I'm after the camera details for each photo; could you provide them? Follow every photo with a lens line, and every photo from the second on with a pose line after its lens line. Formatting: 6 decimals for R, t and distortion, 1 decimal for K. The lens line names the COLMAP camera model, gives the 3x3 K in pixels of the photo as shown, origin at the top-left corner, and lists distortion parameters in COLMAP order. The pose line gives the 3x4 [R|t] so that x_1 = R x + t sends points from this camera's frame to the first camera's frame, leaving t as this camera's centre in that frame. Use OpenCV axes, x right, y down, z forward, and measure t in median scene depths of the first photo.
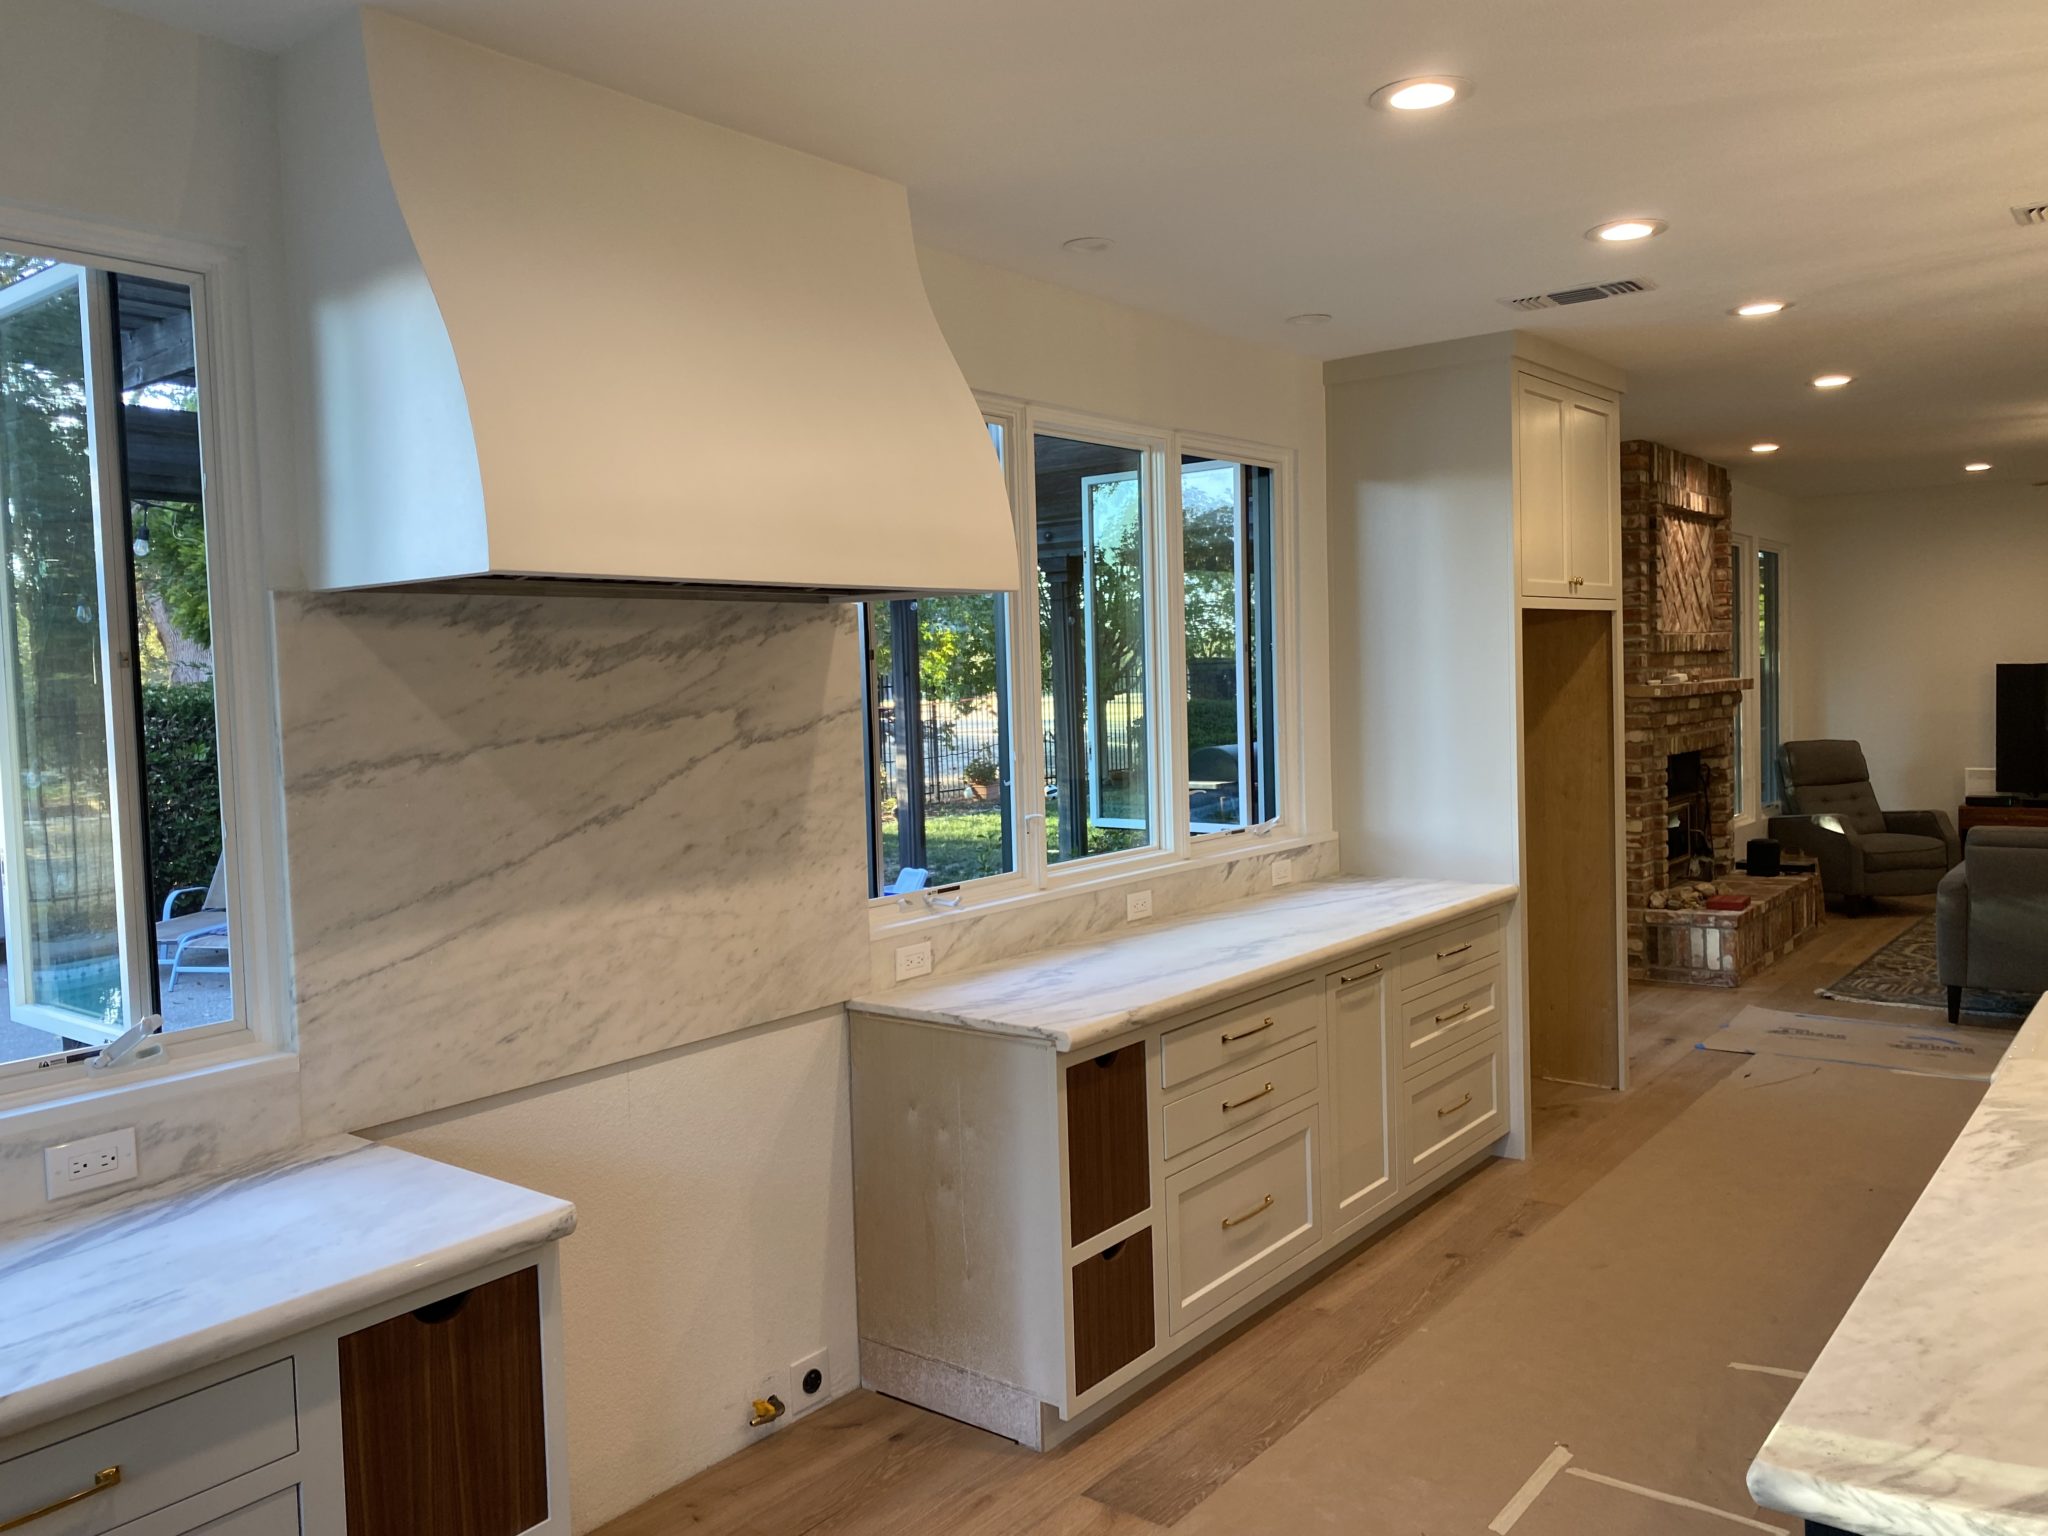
lens RADIAL K [[1600.3, 0, 1024.0], [0, 1600.3, 768.0], [0, 0, 1]] dist [-0.006817, -0.003523]
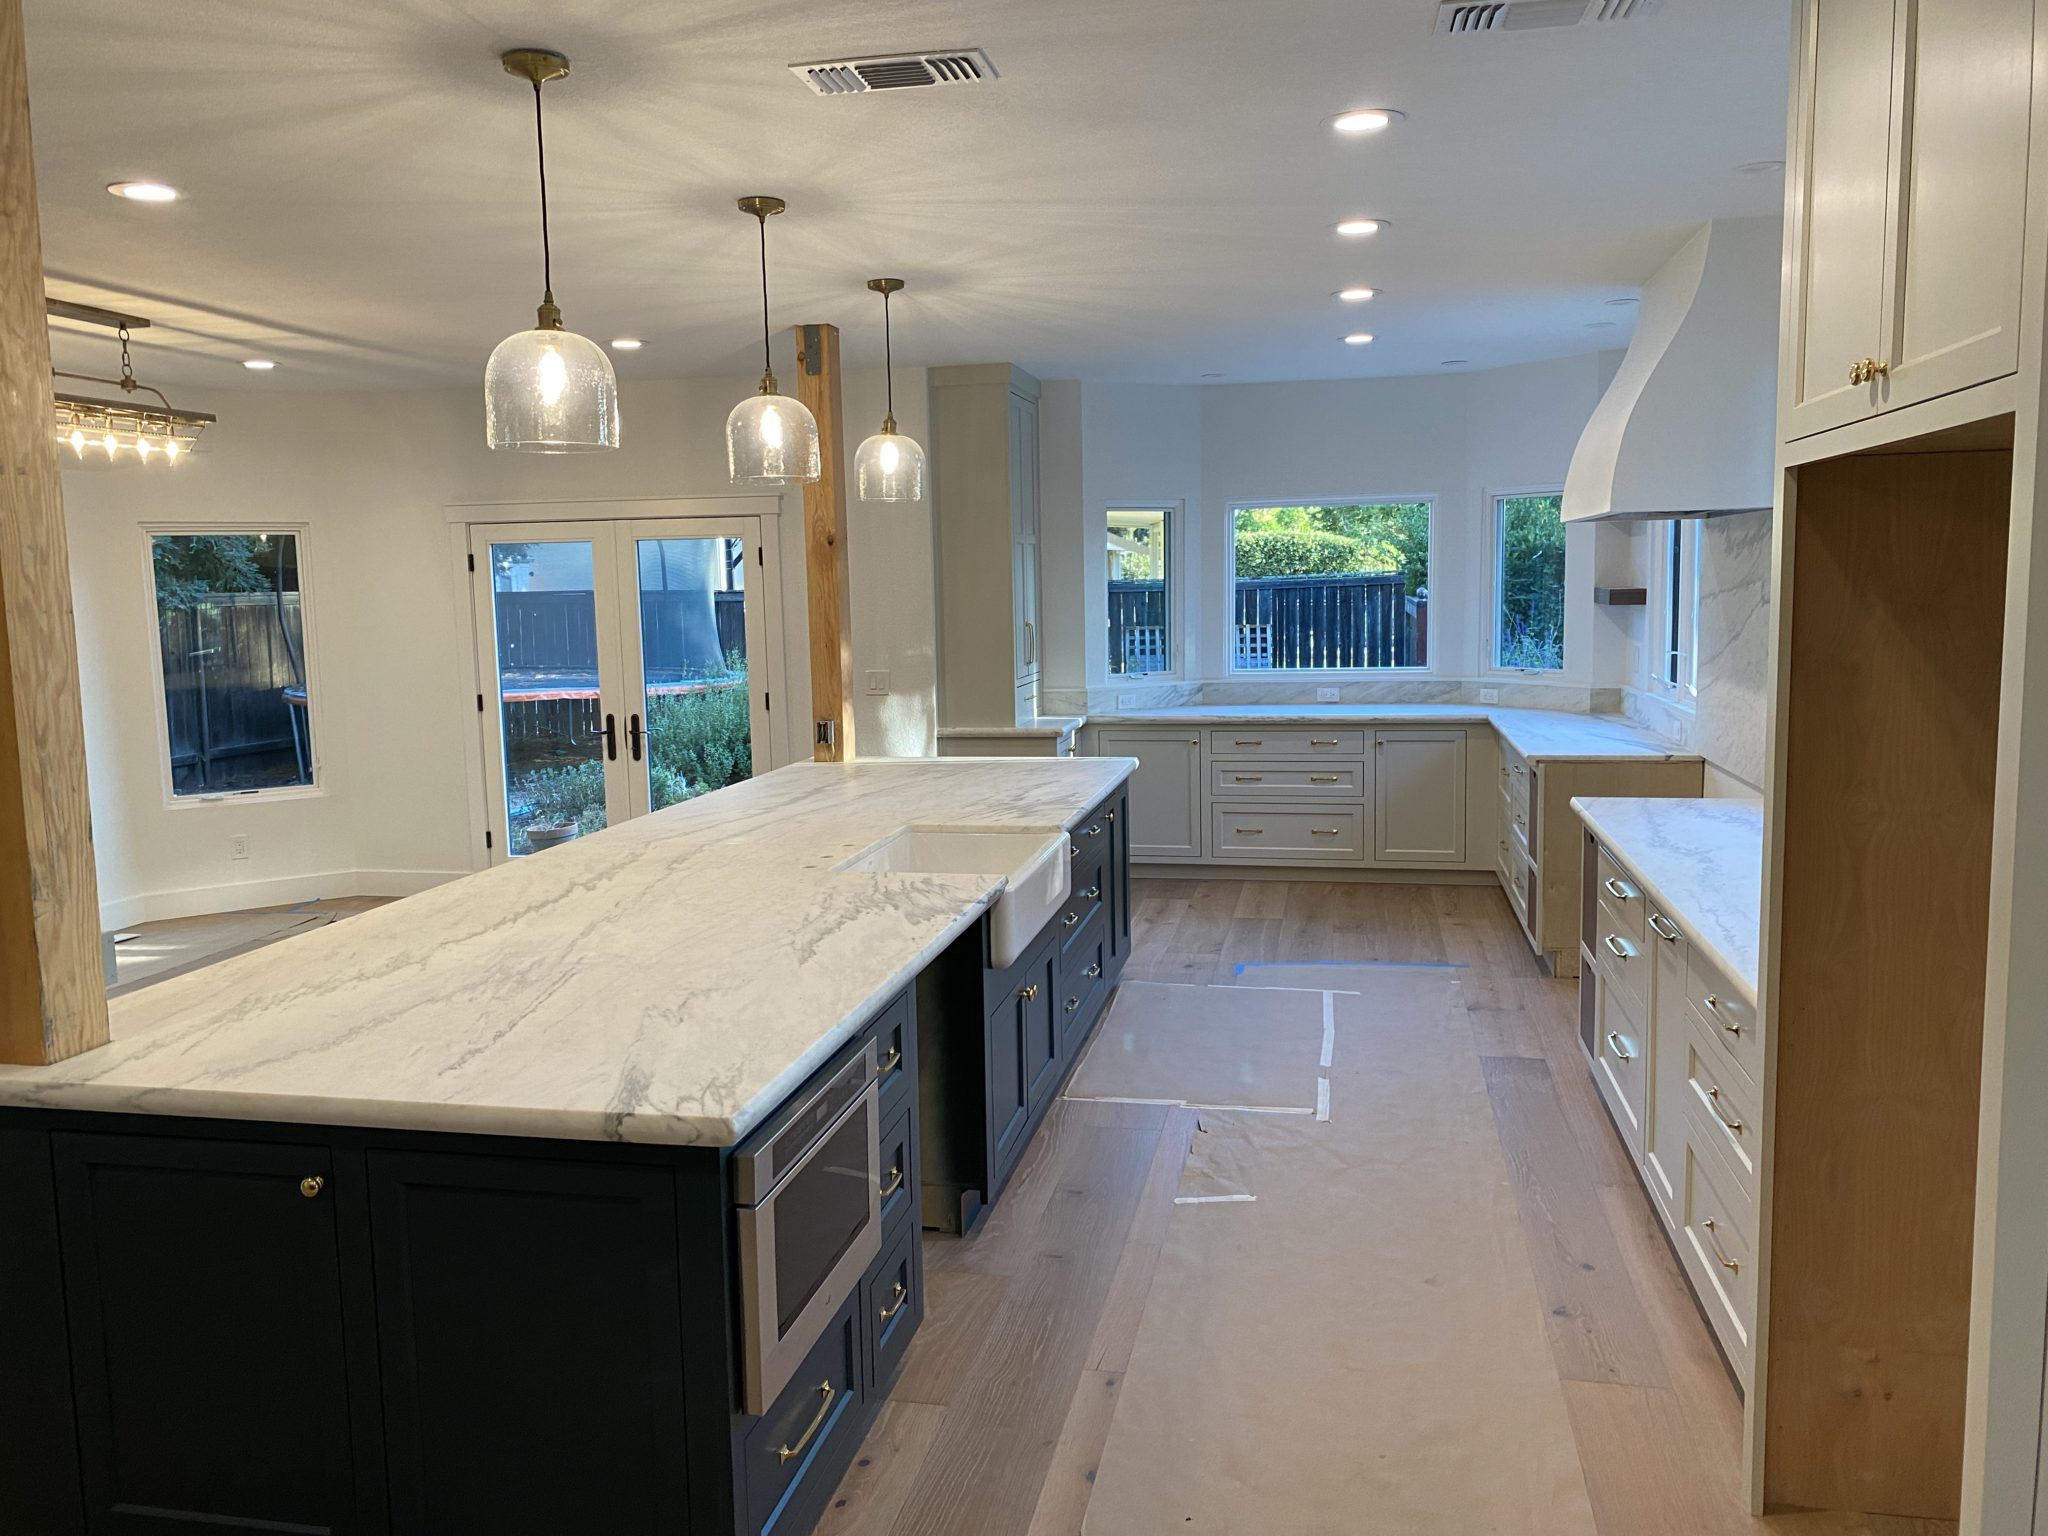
lens RADIAL K [[1600.3, 0, 1024.0], [0, 1600.3, 768.0], [0, 0, 1]] dist [-0.006817, -0.003523]
pose [[-0.894133, 0.103667, -0.435638, 1.508393], [0.021769, 0.981747, 0.188942, -0.218526], [0.447273, 0.159456, -0.880069, 2.688077]]
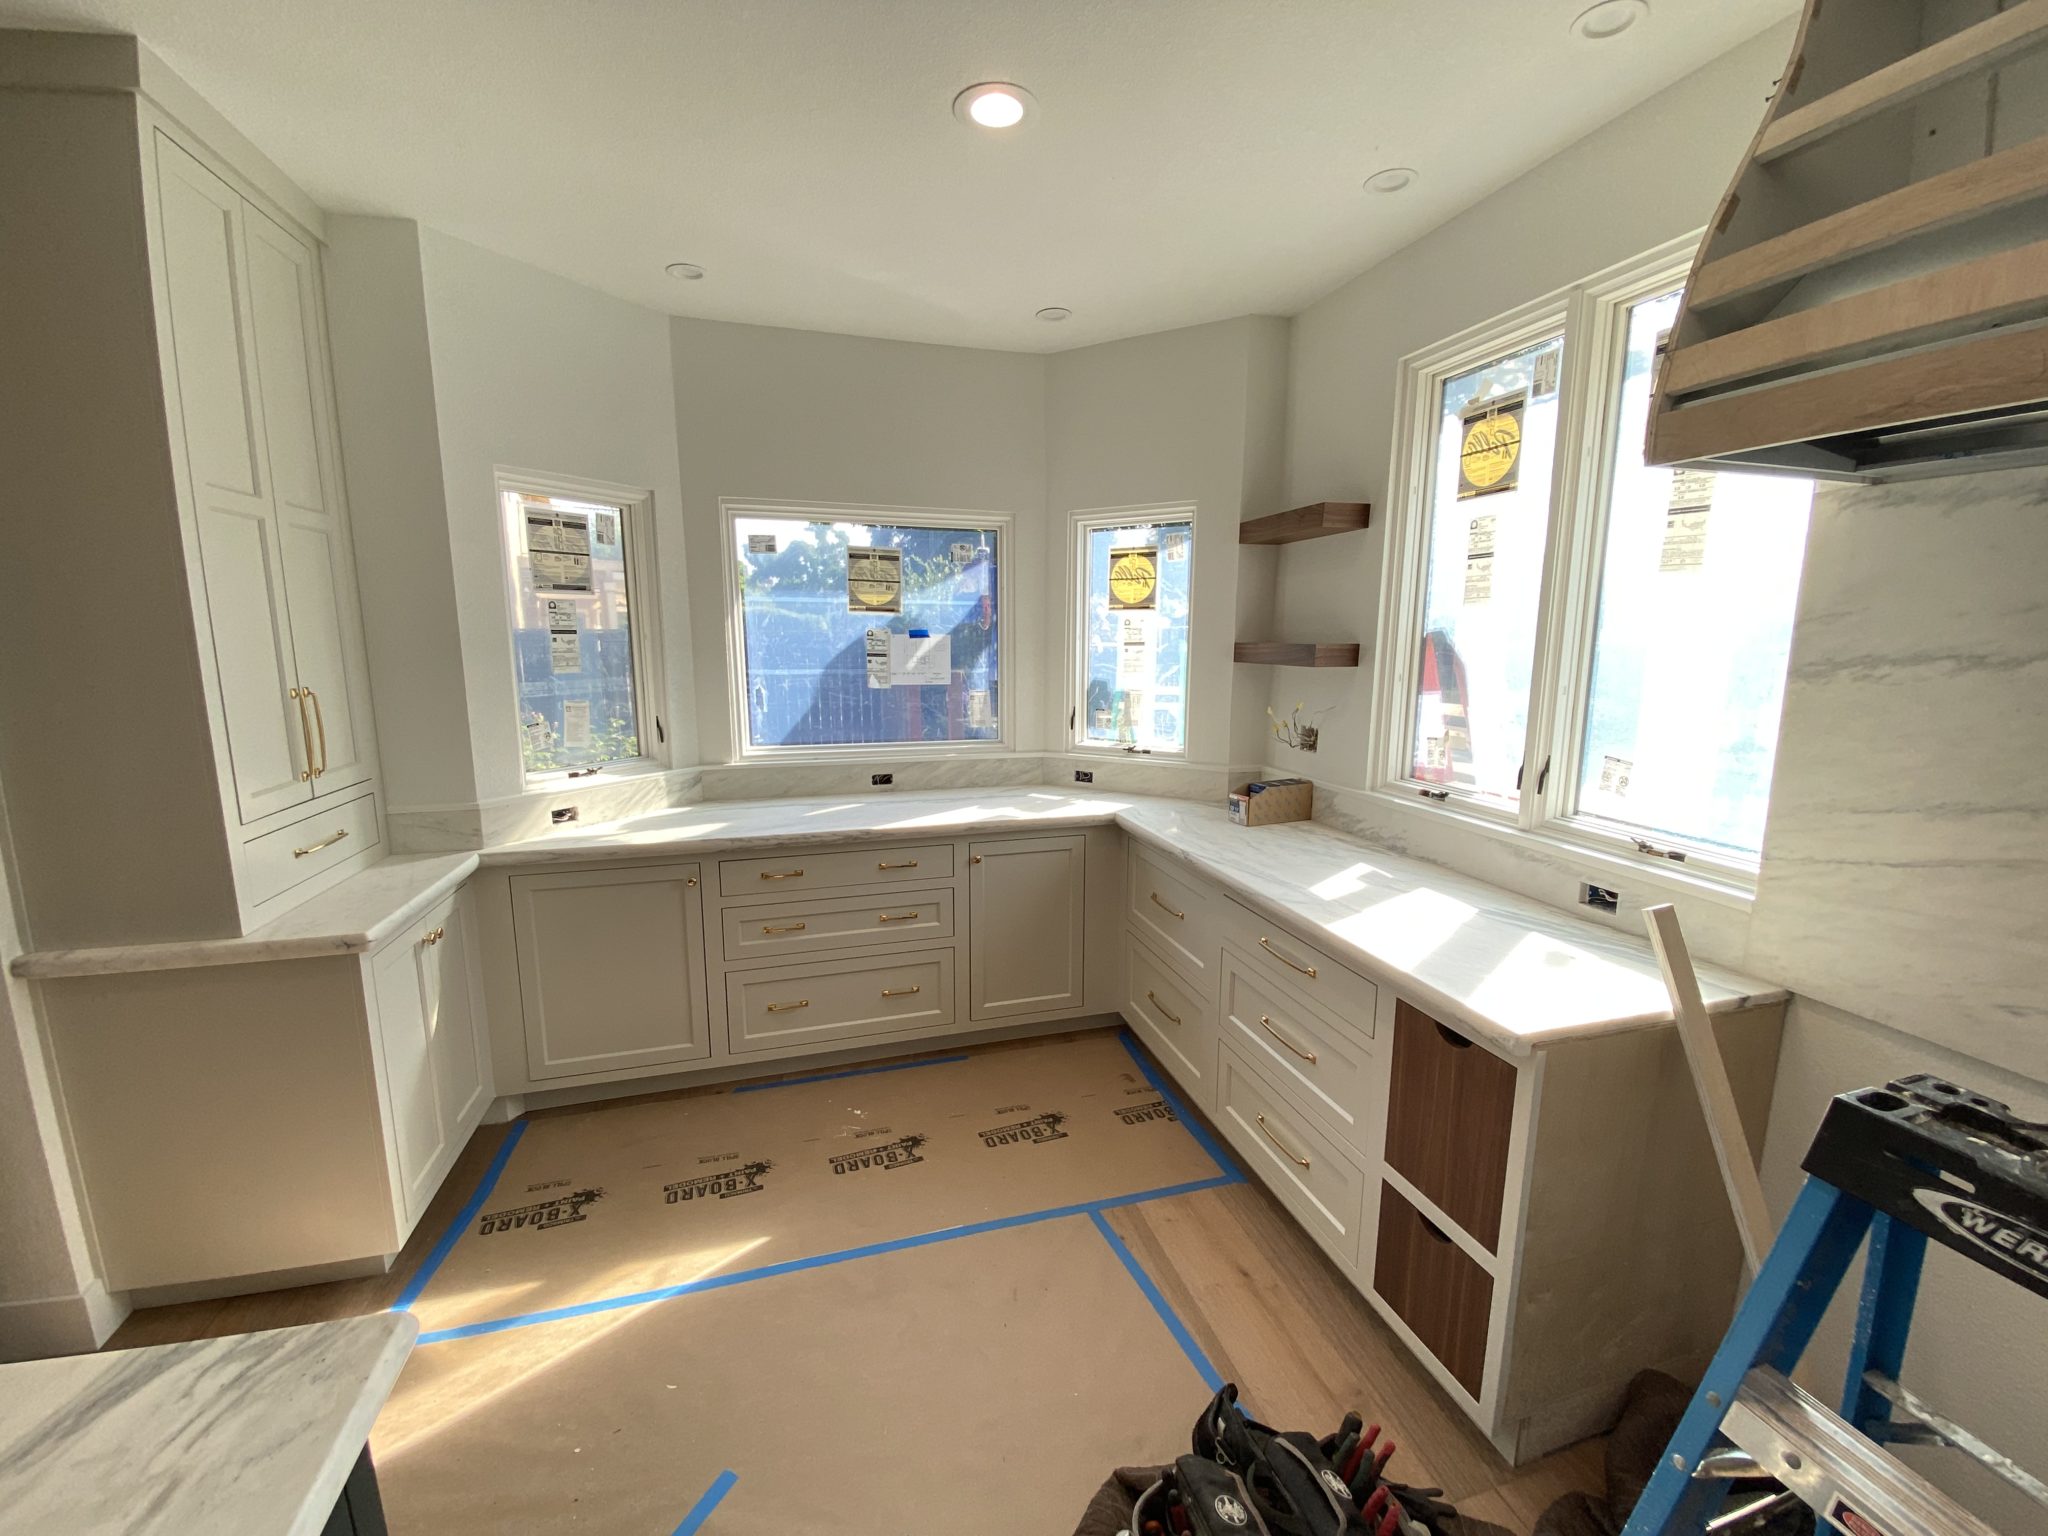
lens RADIAL K [[818.3, 0, 1024.0], [0, 818.3, 768.0], [0, 0, 1]] dist [0.000162, -0.011853]
pose [[-0.590106, 0.157437, -0.791826, 0.309027], [-0.037845, 0.974329, 0.221927, -0.027269], [0.806438, 0.160927, -0.568999, 0.853876]]
